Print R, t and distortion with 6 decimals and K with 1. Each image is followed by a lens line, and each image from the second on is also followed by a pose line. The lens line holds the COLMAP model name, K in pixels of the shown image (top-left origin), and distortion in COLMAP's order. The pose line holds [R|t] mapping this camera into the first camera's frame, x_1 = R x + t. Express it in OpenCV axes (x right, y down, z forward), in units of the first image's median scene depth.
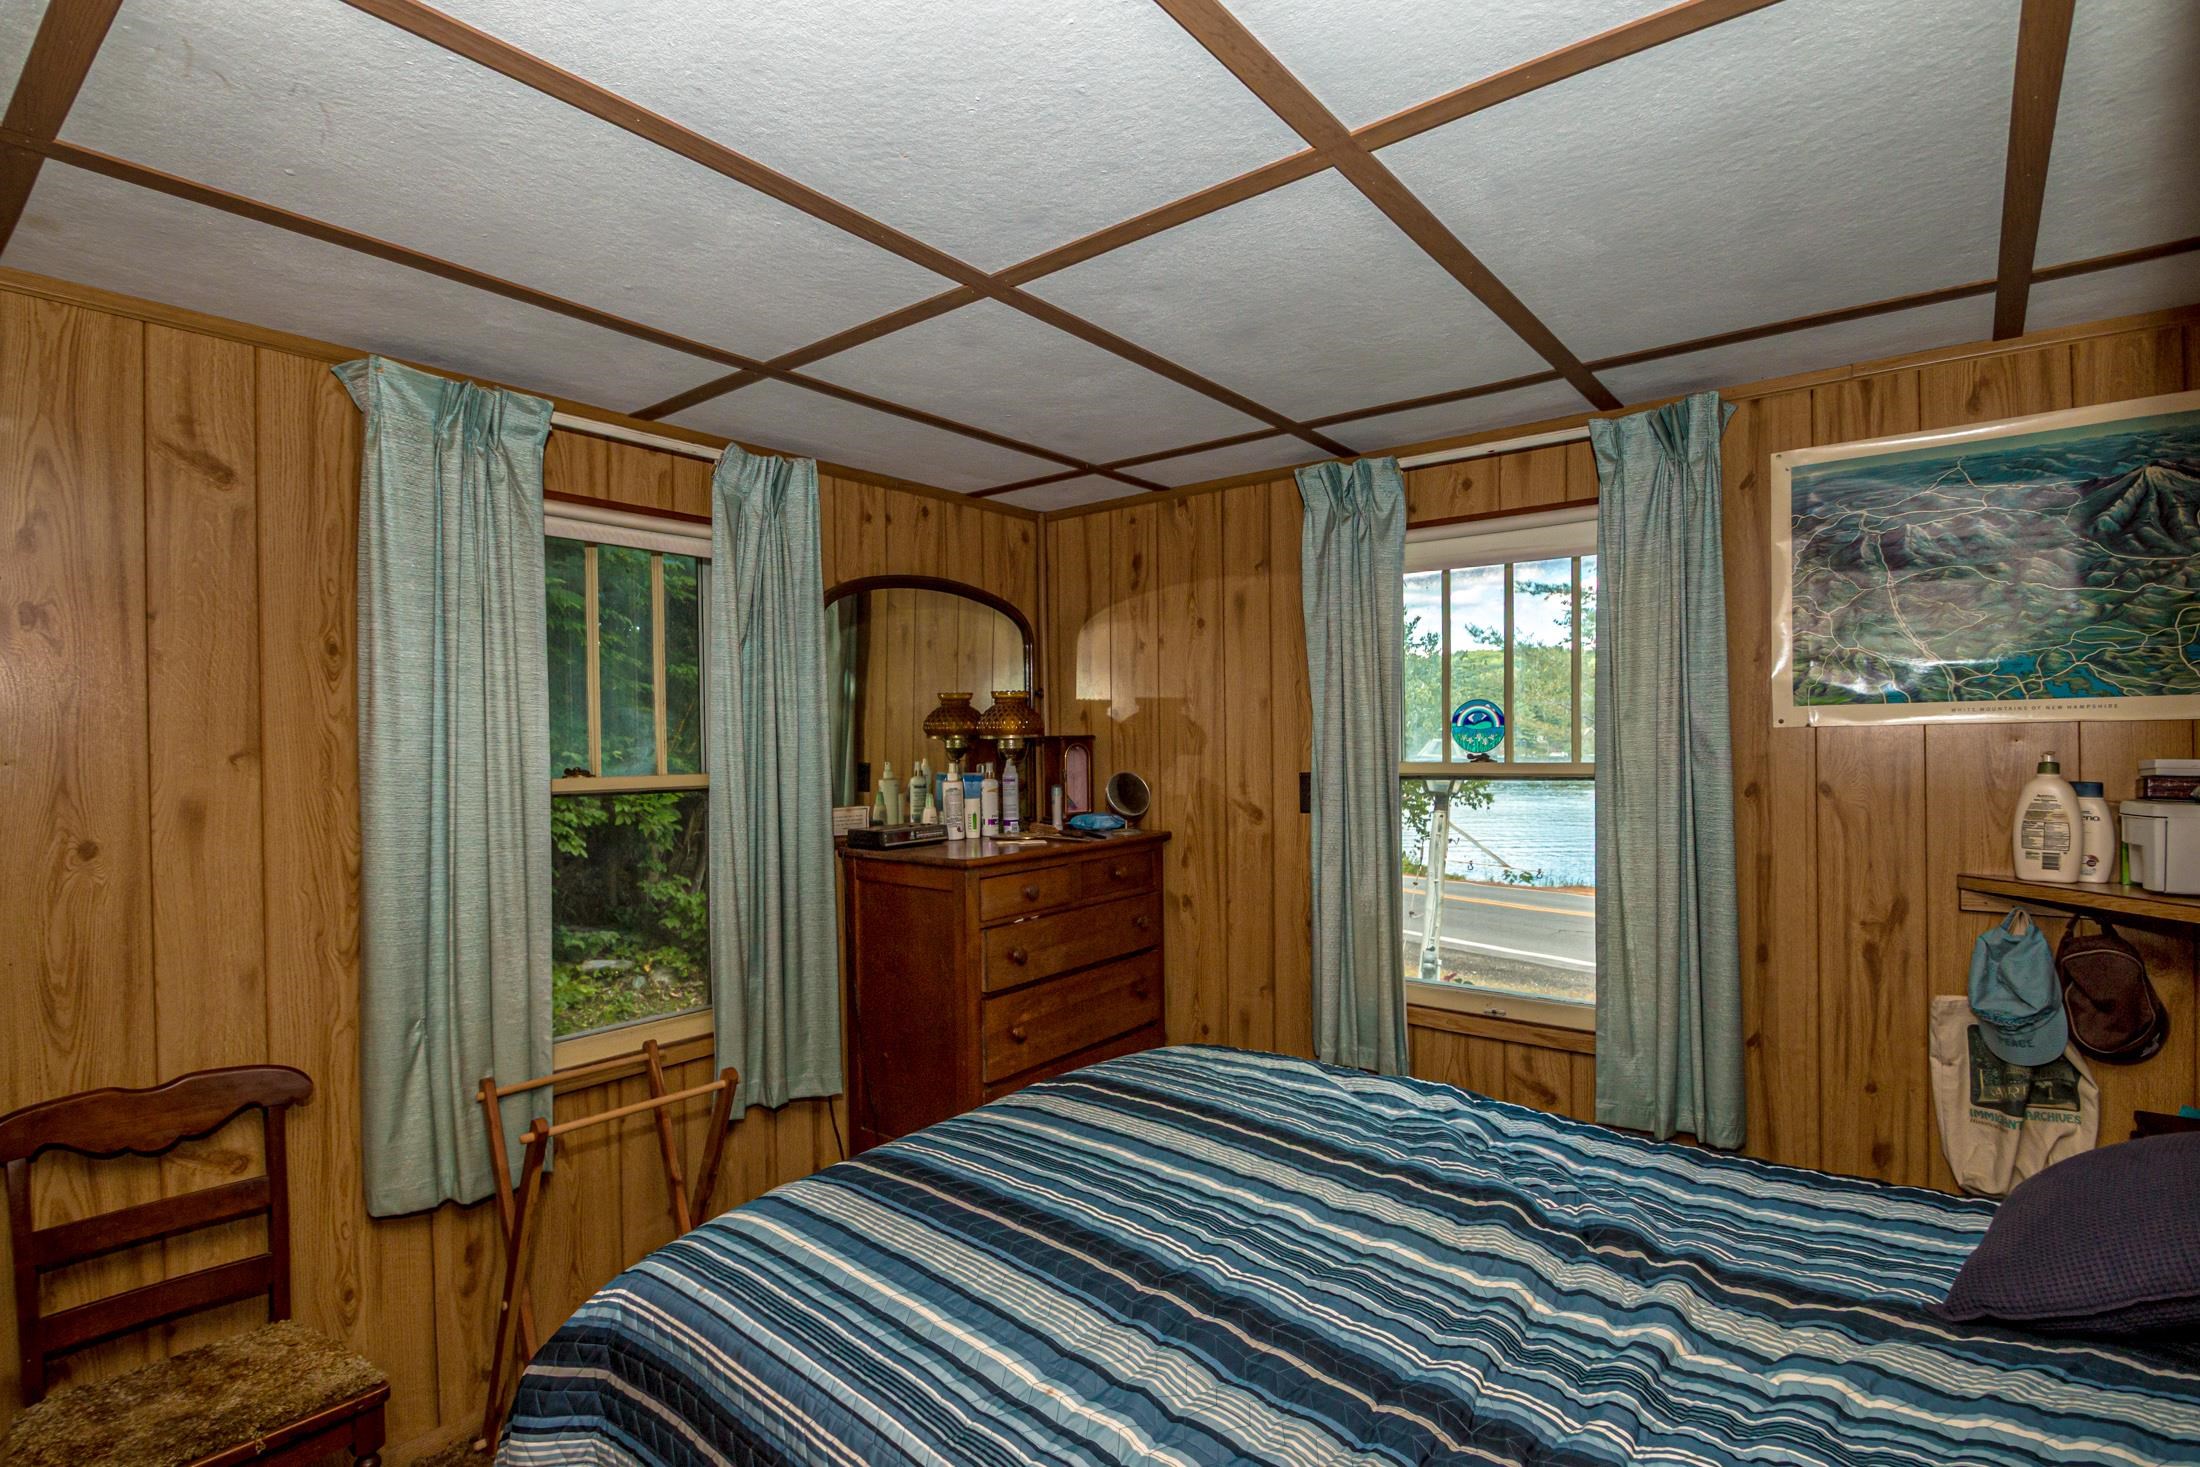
lens RADIAL K [[1055.2, 0, 1103.8], [0, 1055.2, 756.6], [0, 0, 1]] dist [0.003241, -0.008783]
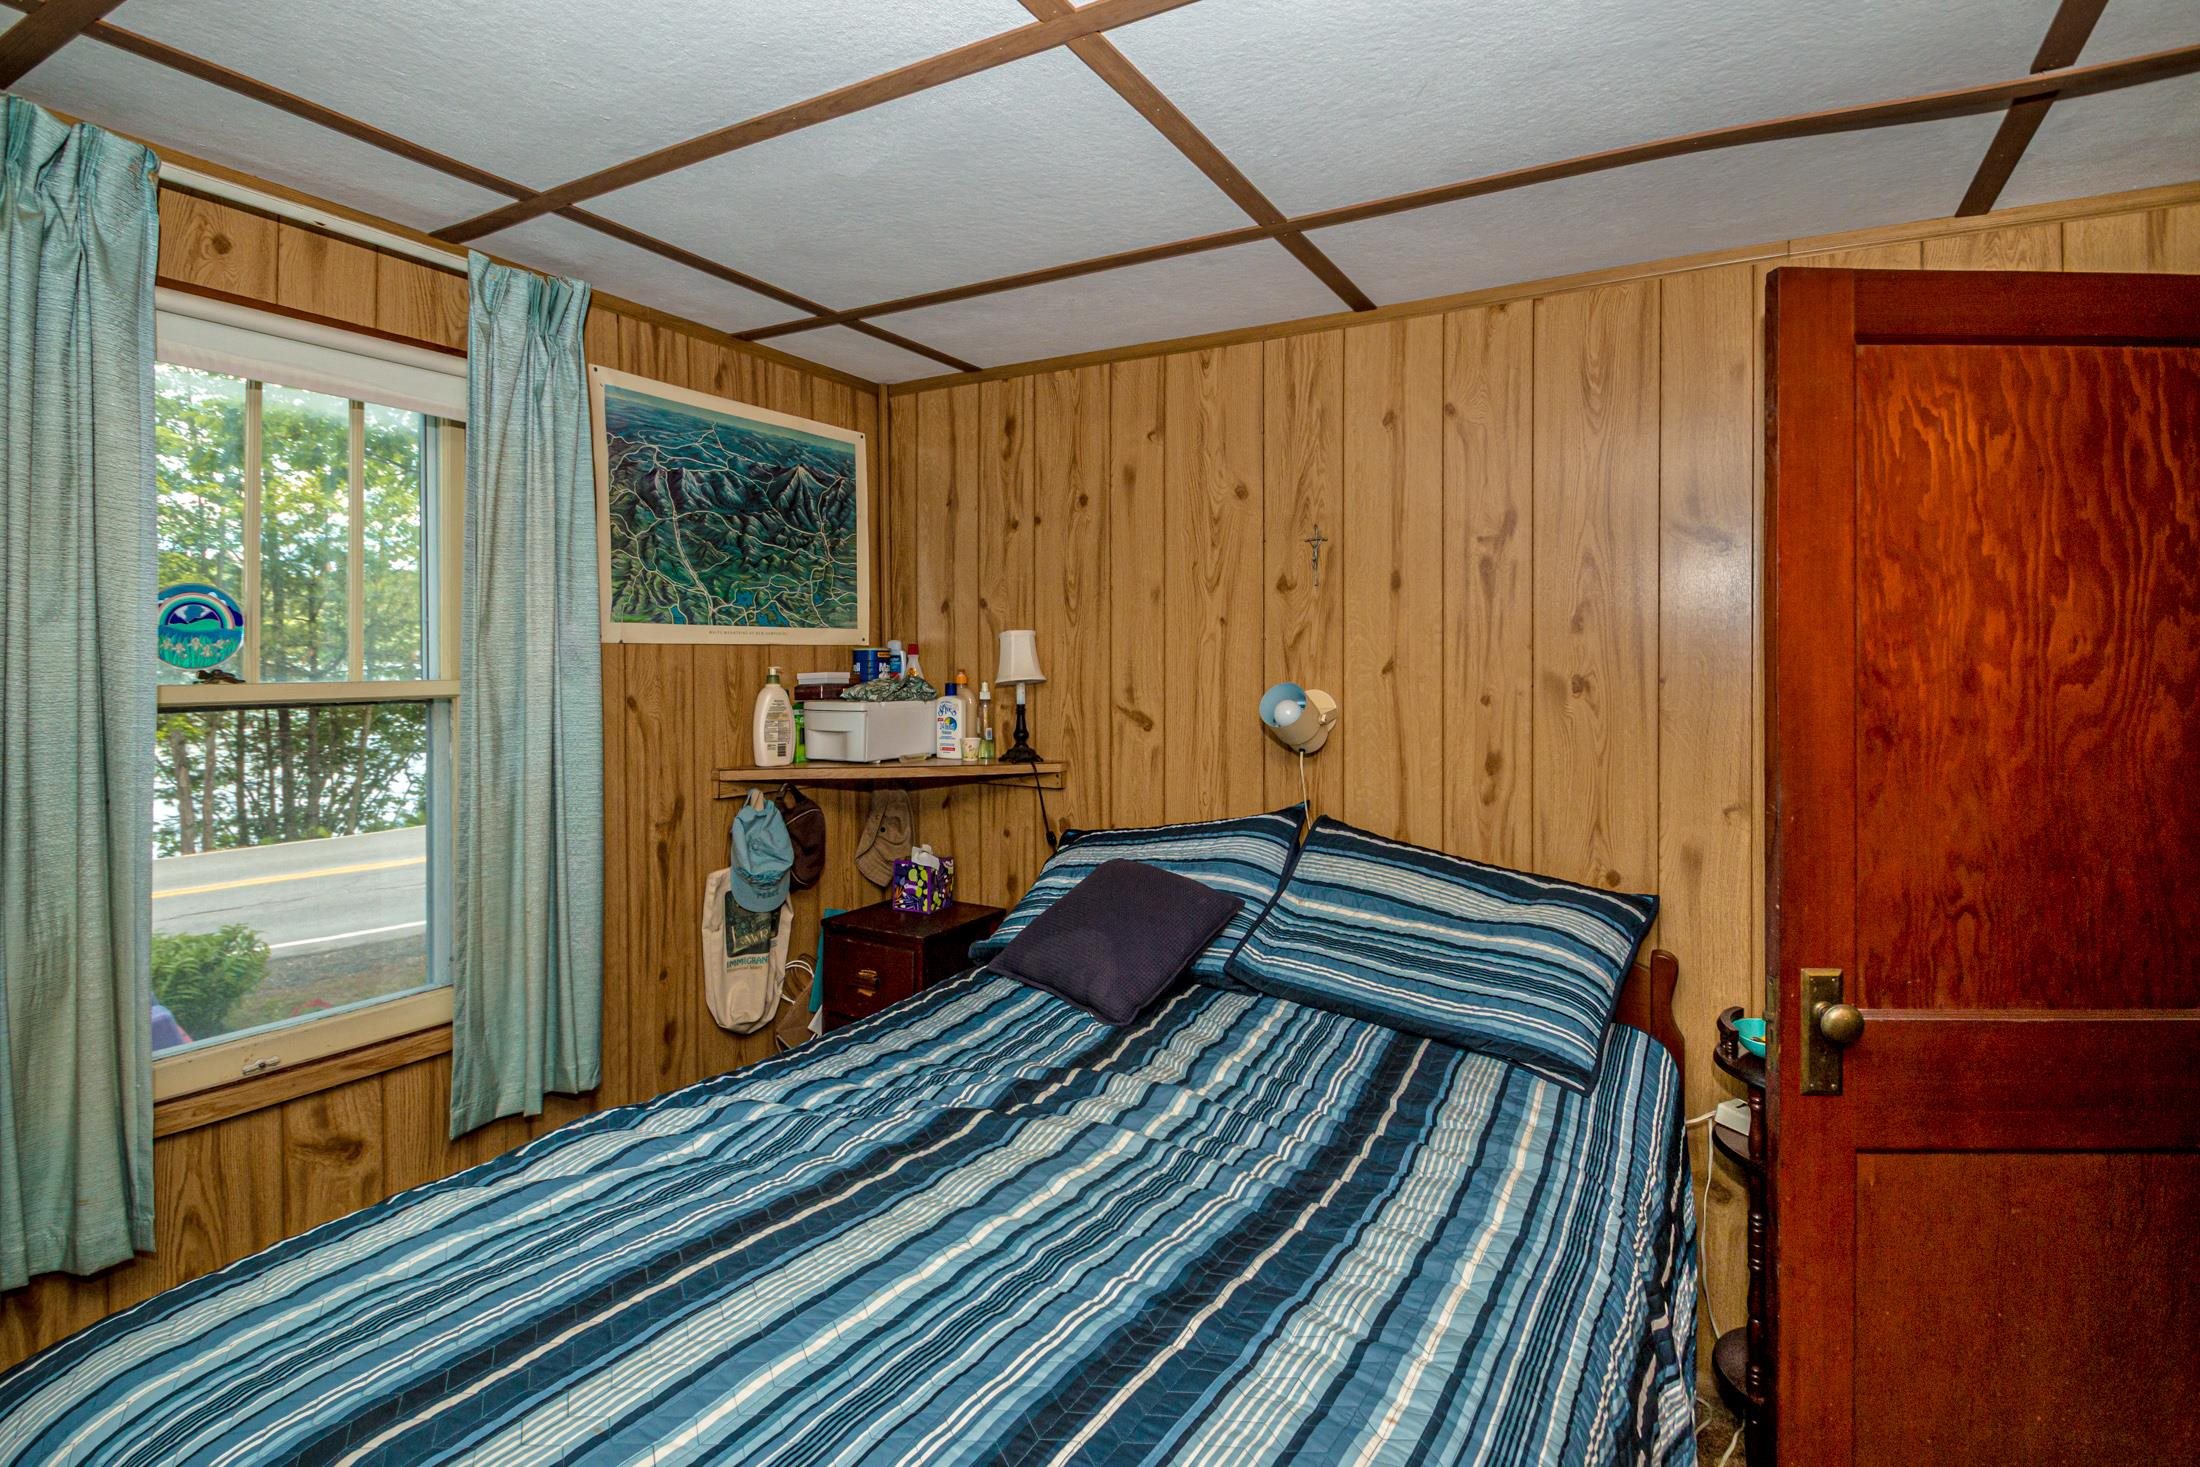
lens RADIAL K [[1055.2, 0, 1160.9], [0, 1055.2, 643.2], [0, 0, 1]] dist [0.003241, -0.008783]
pose [[-0.154418, 0.022203, 0.987756, -0.491659], [0.004927, 0.999752, -0.021703, -0.003504], [-0.987993, 0.001515, -0.154489, 0.738854]]
